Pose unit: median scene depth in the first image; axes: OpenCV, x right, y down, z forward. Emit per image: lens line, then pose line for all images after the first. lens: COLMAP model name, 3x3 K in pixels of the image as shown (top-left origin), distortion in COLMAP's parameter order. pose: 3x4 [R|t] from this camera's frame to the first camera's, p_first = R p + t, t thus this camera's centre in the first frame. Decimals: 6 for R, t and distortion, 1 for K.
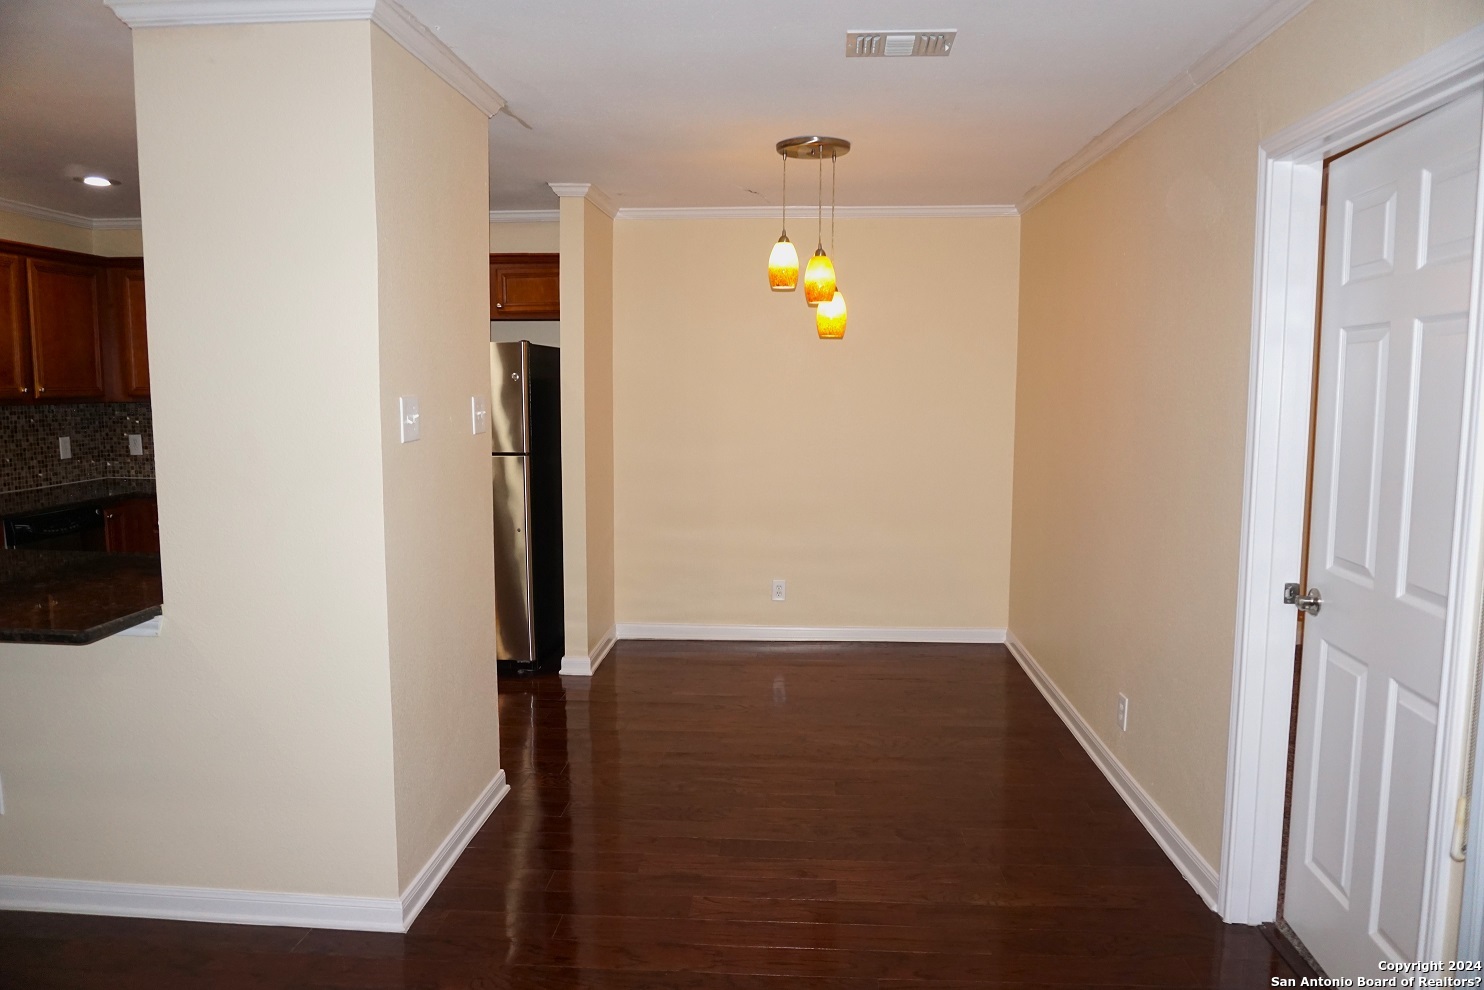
lens RADIAL K [[1004.8, 0, 728.1], [0, 1004.8, 496.1], [0, 0, 1]] dist [-0.041748, 0.017910]
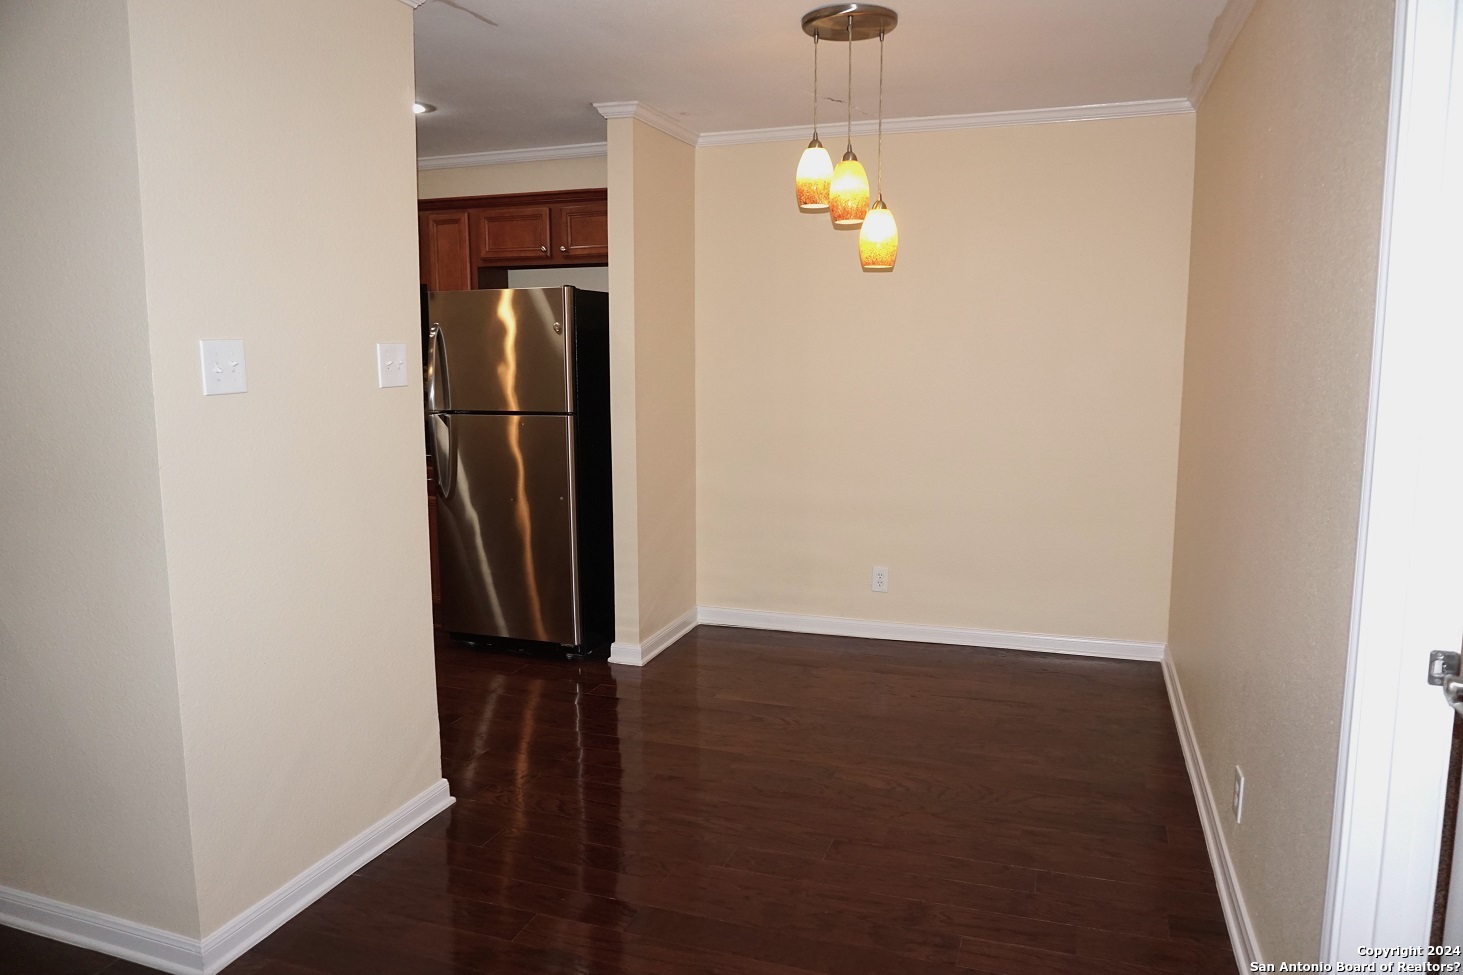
lens RADIAL K [[990.6, 0, 733.0], [0, 990.6, 489.4], [0, 0, 1]] dist [-0.041748, 0.017910]
pose [[0.966044, 0.032535, -0.256320, 0.164236], [-0.025113, 0.999167, 0.032179, -0.006840], [0.257153, -0.024649, 0.966056, 0.186664]]
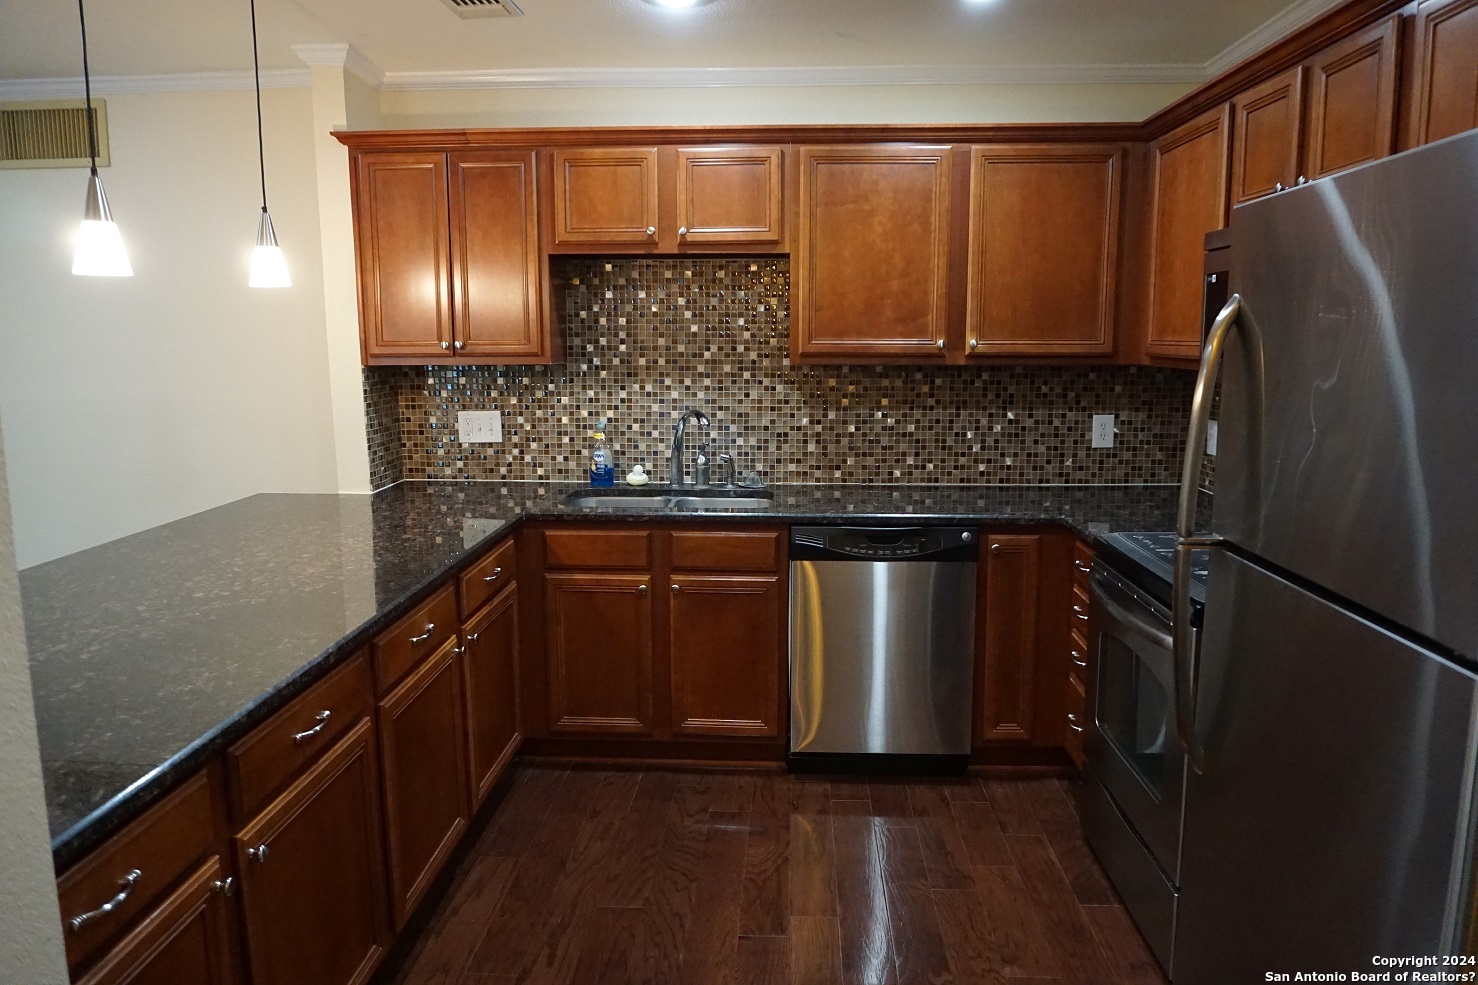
lens RADIAL K [[1000.7, 0, 755.4], [0, 1000.7, 497.9], [0, 0, 1]] dist [-0.041748, 0.017910]
pose [[0.020572, 0.146157, -0.989047, -0.009152], [-0.109438, 0.983642, 0.143082, -0.085525], [0.993781, 0.105296, 0.036231, 0.854741]]
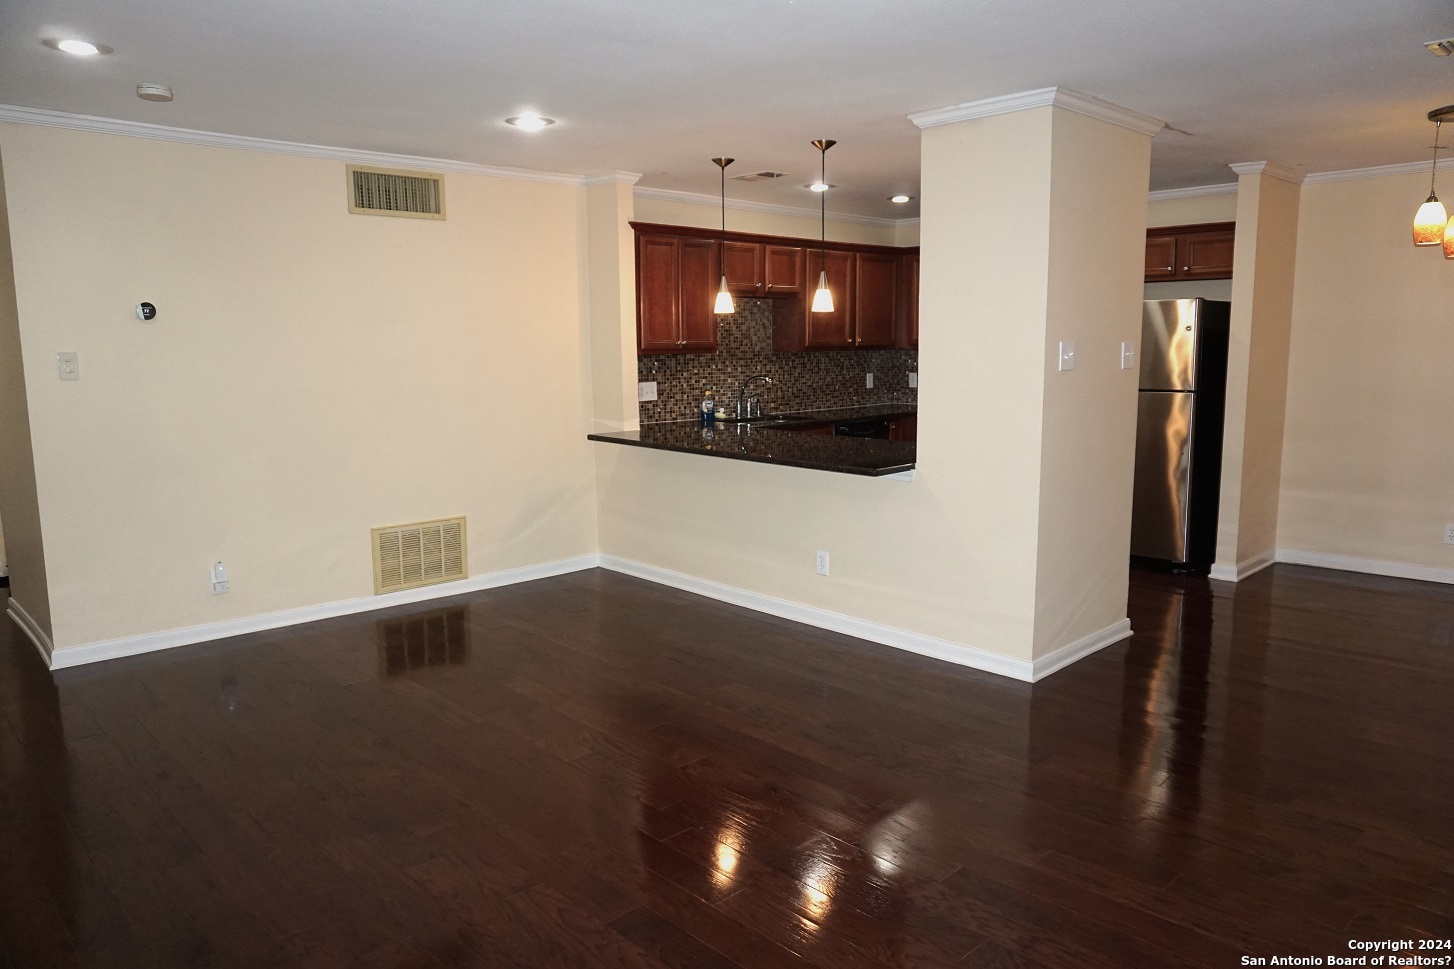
lens RADIAL K [[984.5, 0, 728.6], [0, 984.5, 482.7], [0, 0, 1]] dist [-0.041748, 0.017910]
pose [[0.743933, 0.084867, -0.662843, 0.172819], [-0.062036, 0.996390, 0.057947, 0.034508], [0.665369, -0.001989, 0.746512, -0.257157]]
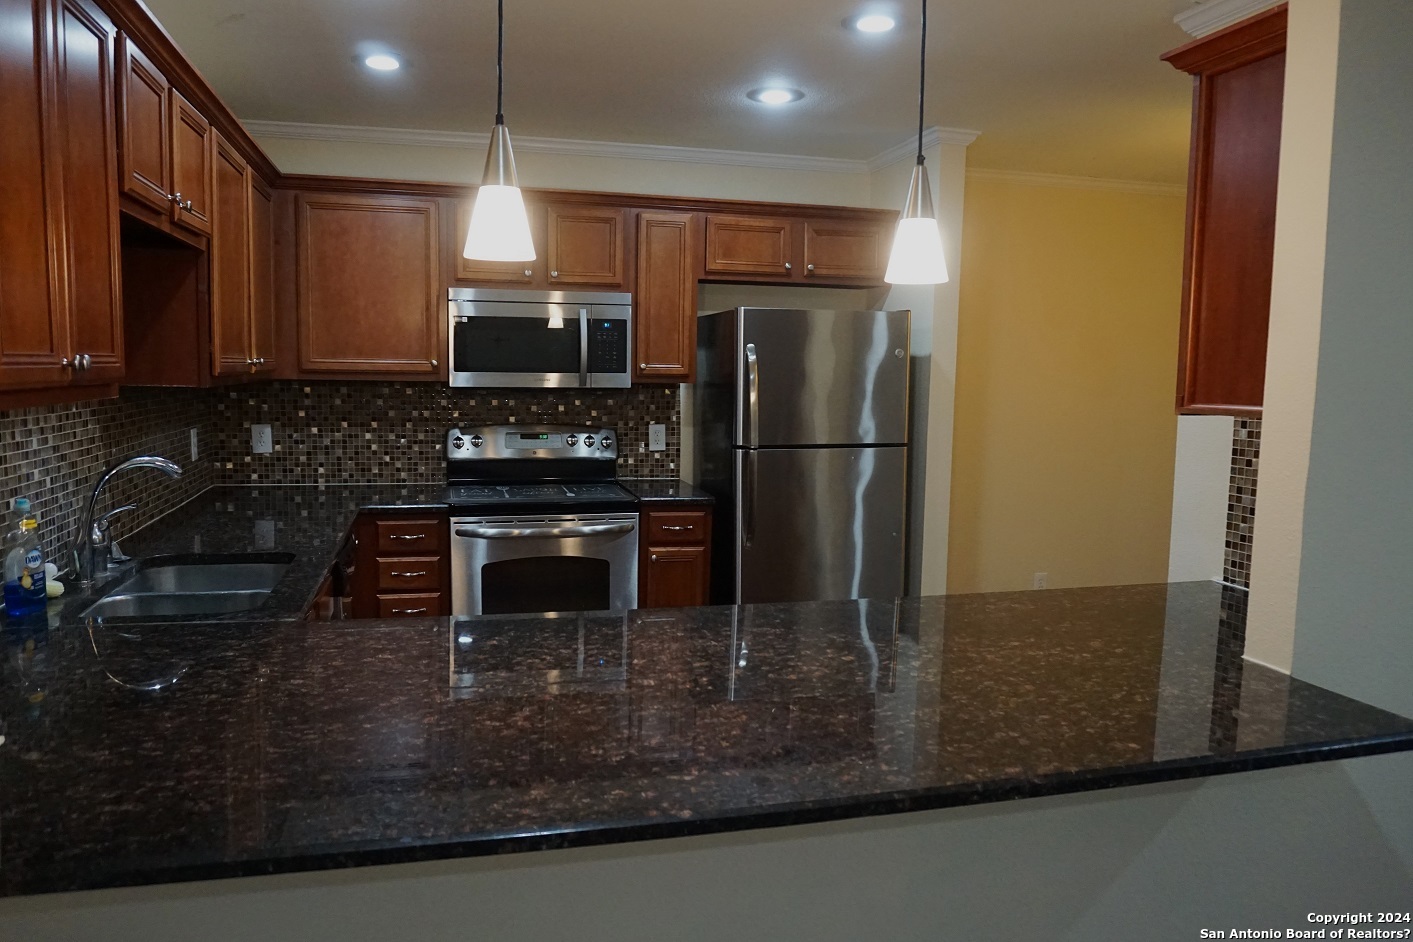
lens RADIAL K [[956.7, 0, 702.8], [0, 956.7, 467.9], [0, 0, 1]] dist [-0.041748, 0.017910]
pose [[0.943822, -0.025381, 0.329479, -0.624200], [0.025643, 0.999665, 0.003550, -0.029422], [-0.329459, 0.005098, 0.944156, 0.293203]]
